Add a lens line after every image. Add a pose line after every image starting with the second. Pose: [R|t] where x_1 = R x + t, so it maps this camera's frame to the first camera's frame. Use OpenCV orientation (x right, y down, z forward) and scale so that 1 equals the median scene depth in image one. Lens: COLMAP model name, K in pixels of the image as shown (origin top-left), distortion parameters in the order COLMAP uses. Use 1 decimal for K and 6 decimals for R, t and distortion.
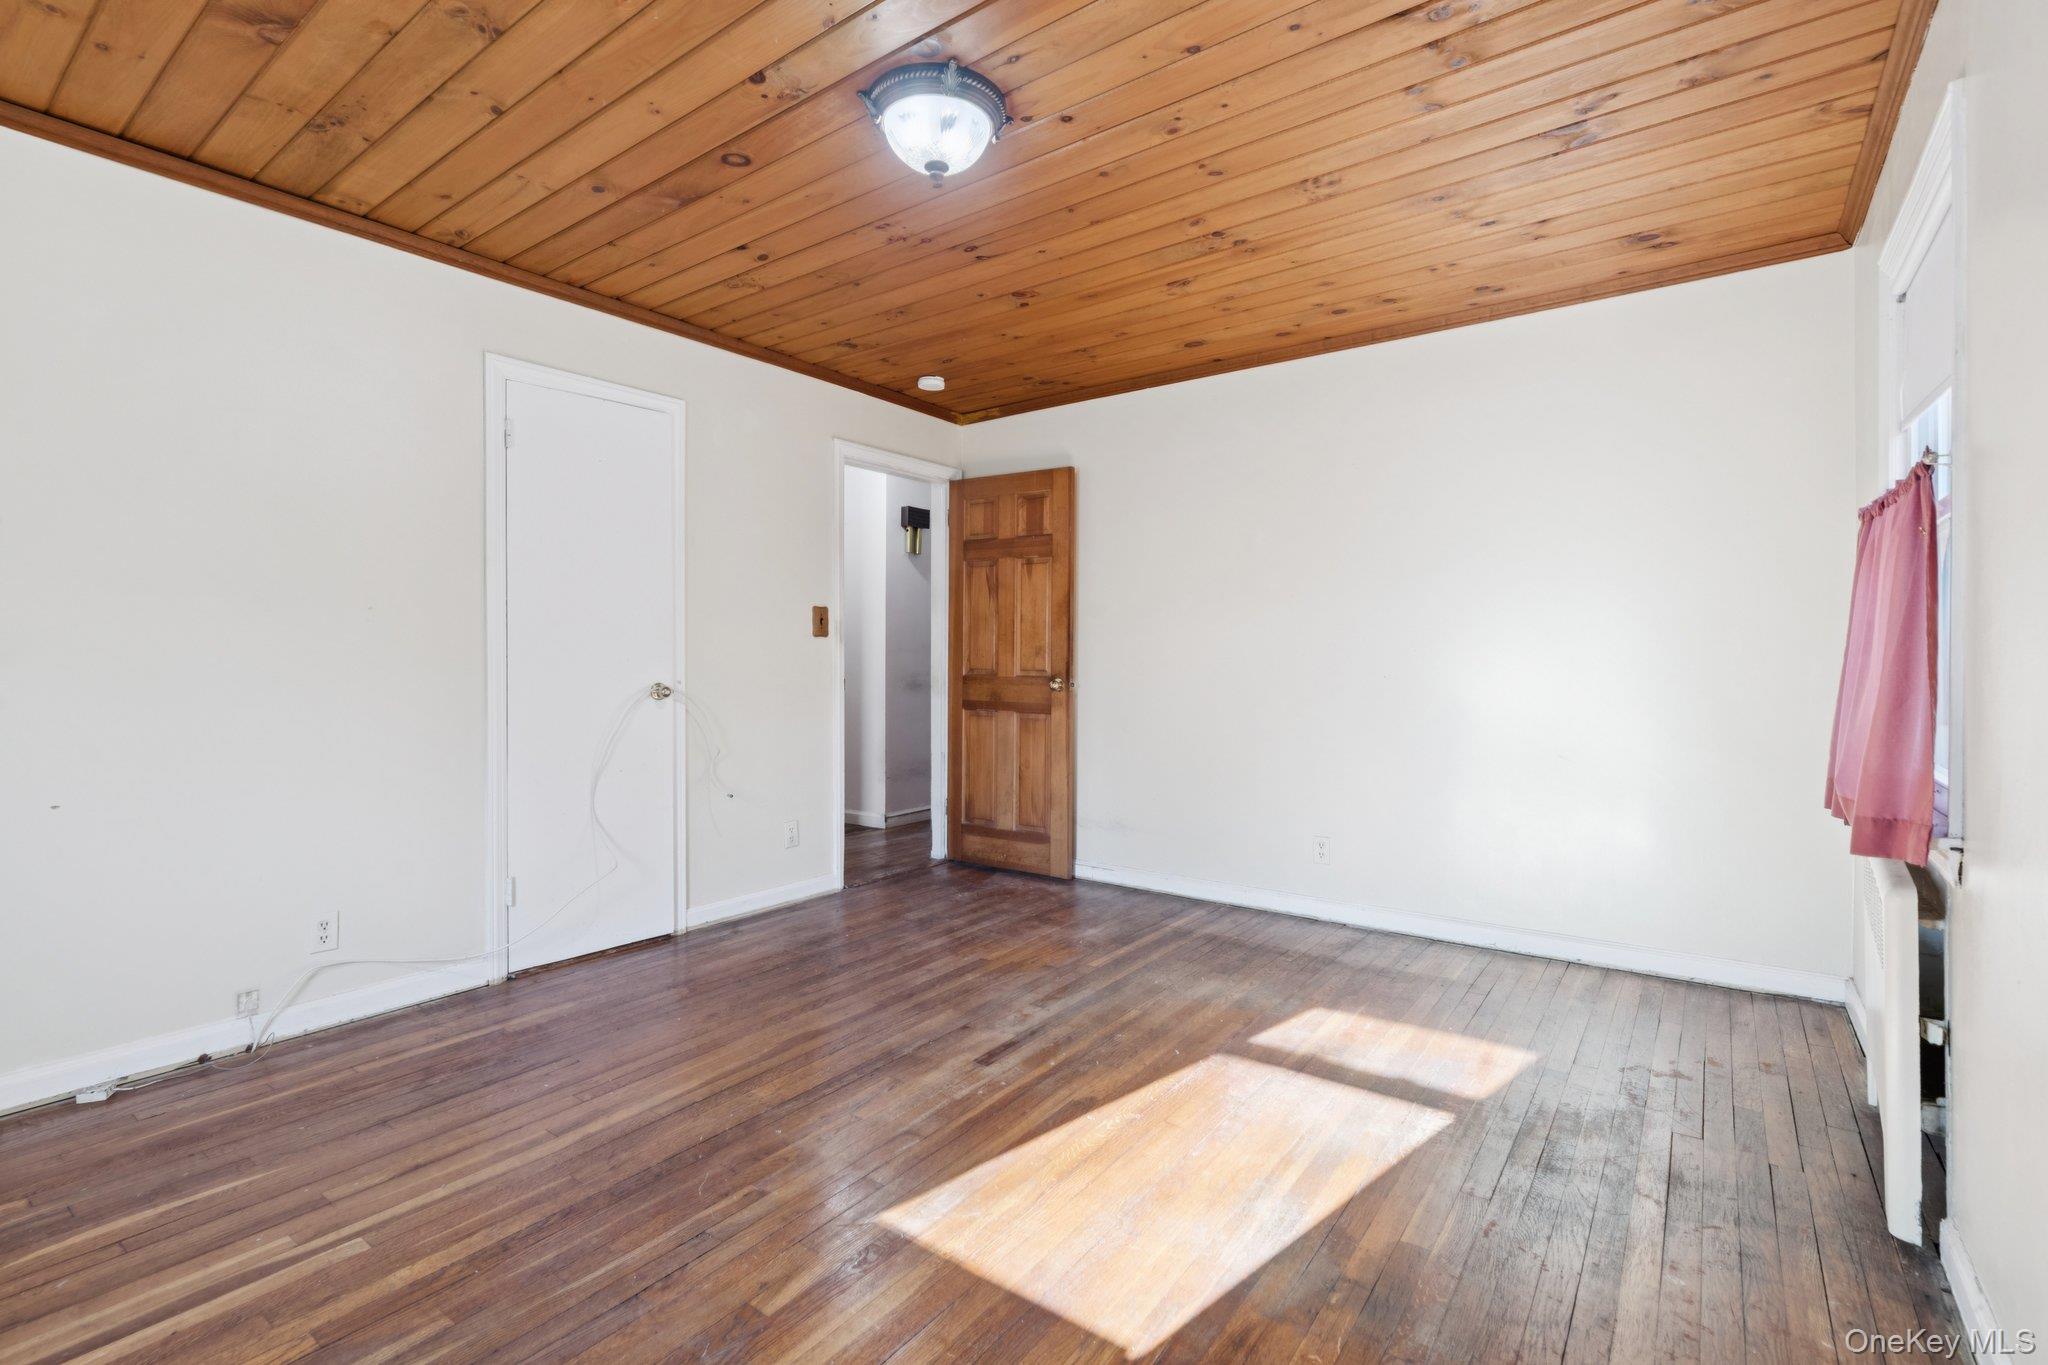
lens RADIAL K [[934.6, 0, 1021.6], [0, 934.6, 669.6], [0, 0, 1]] dist [0.000832, -0.000053]
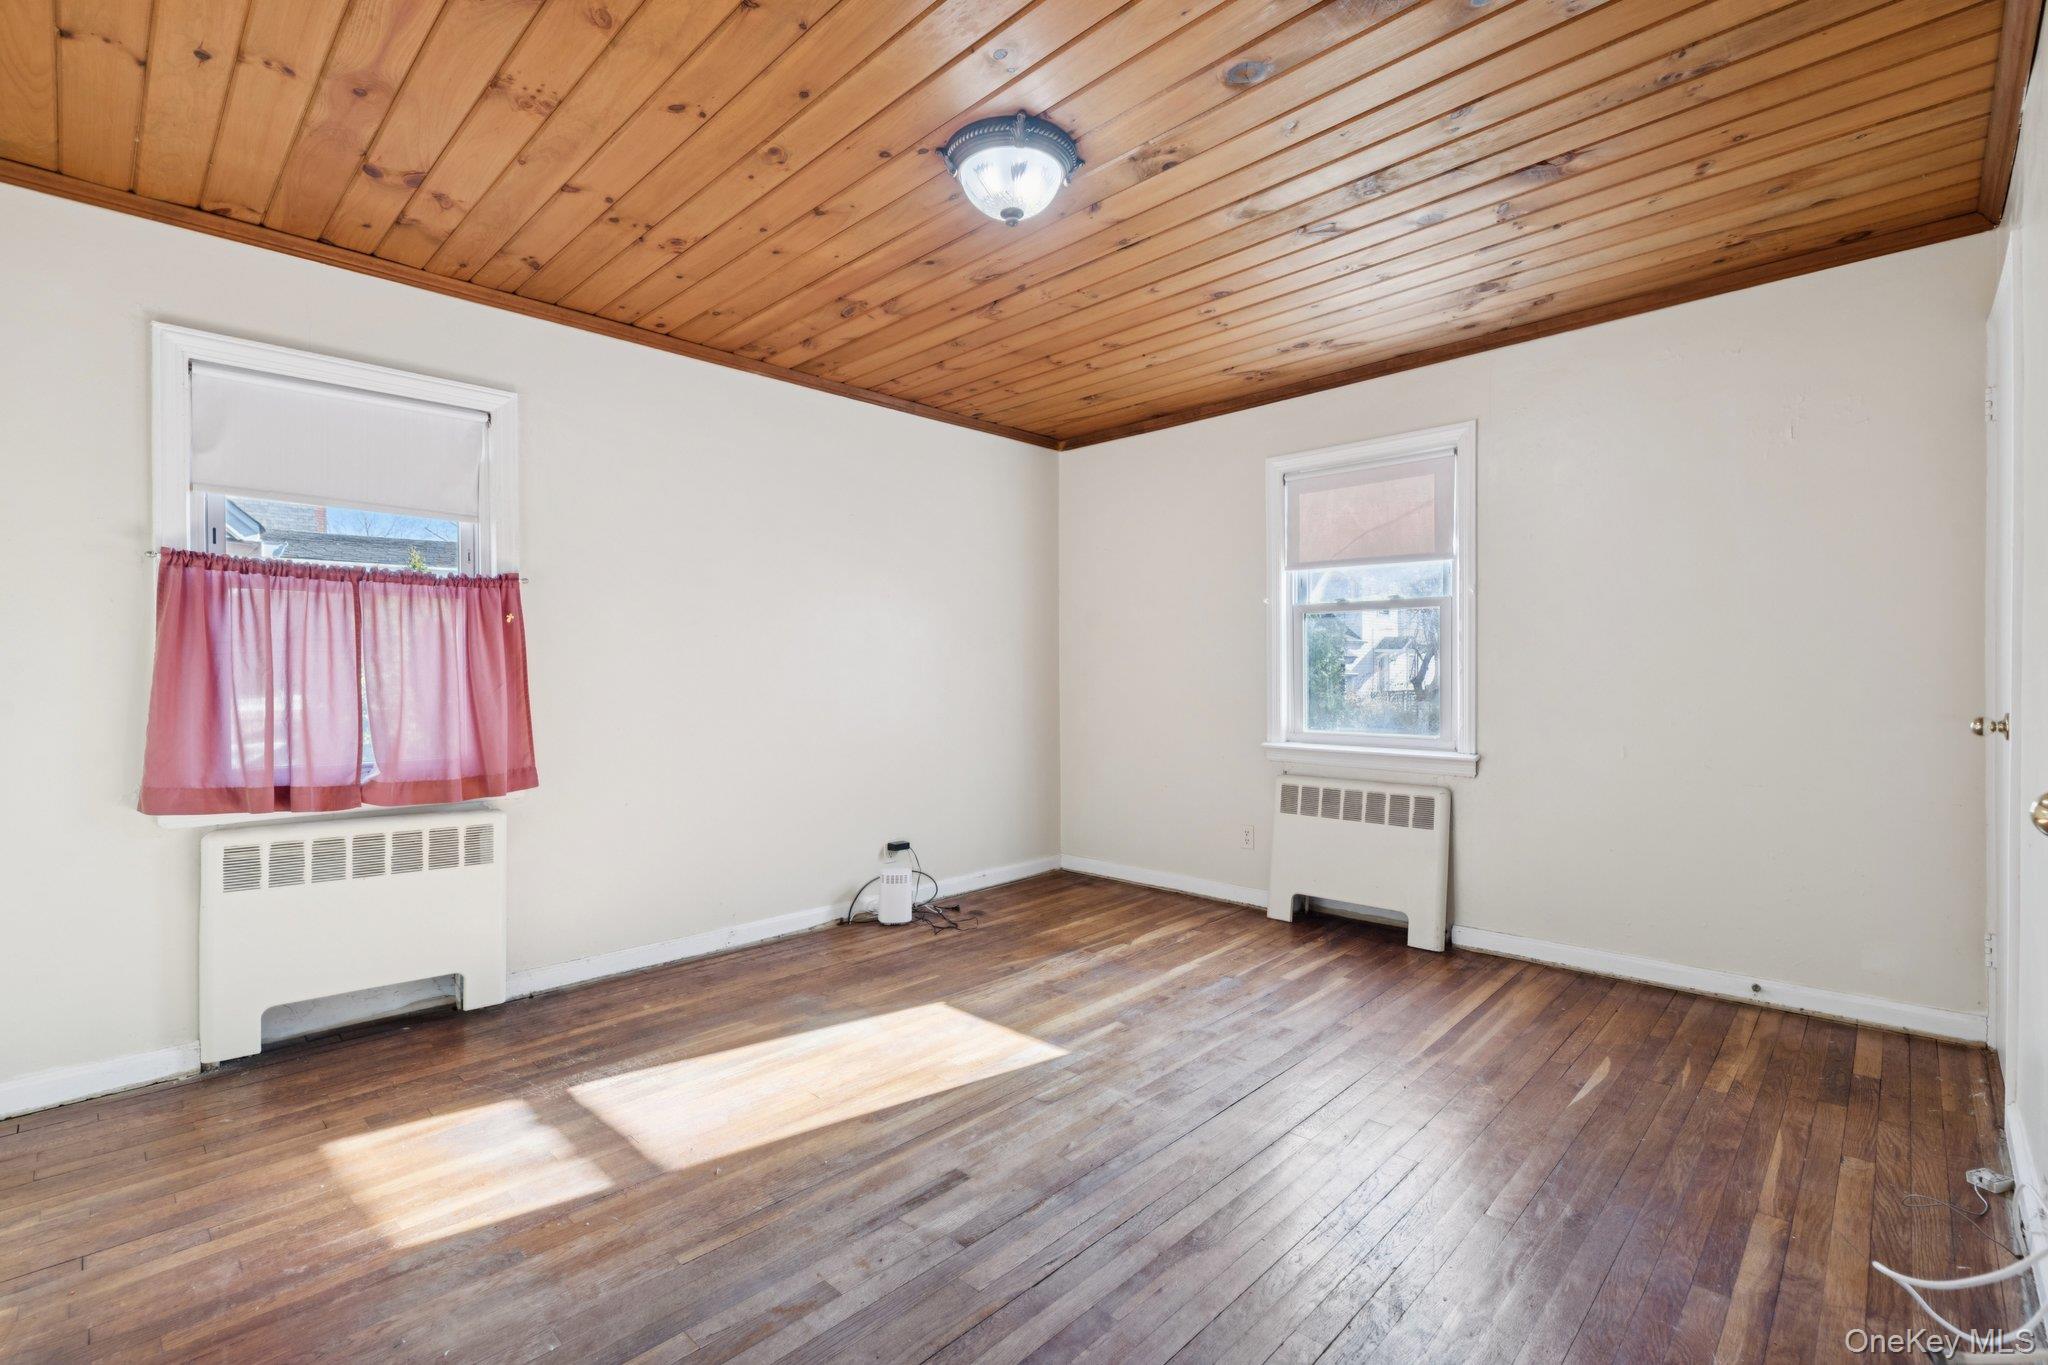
lens RADIAL K [[935.6, 0, 1024.5], [0, 935.6, 712.7], [0, 0, 1]] dist [0.002584, -0.000750]
pose [[-0.991370, 0.003794, 0.131041, -0.211317], [0.010840, 0.998531, 0.053092, -0.027659], [-0.130647, 0.054054, -0.989954, 1.815670]]
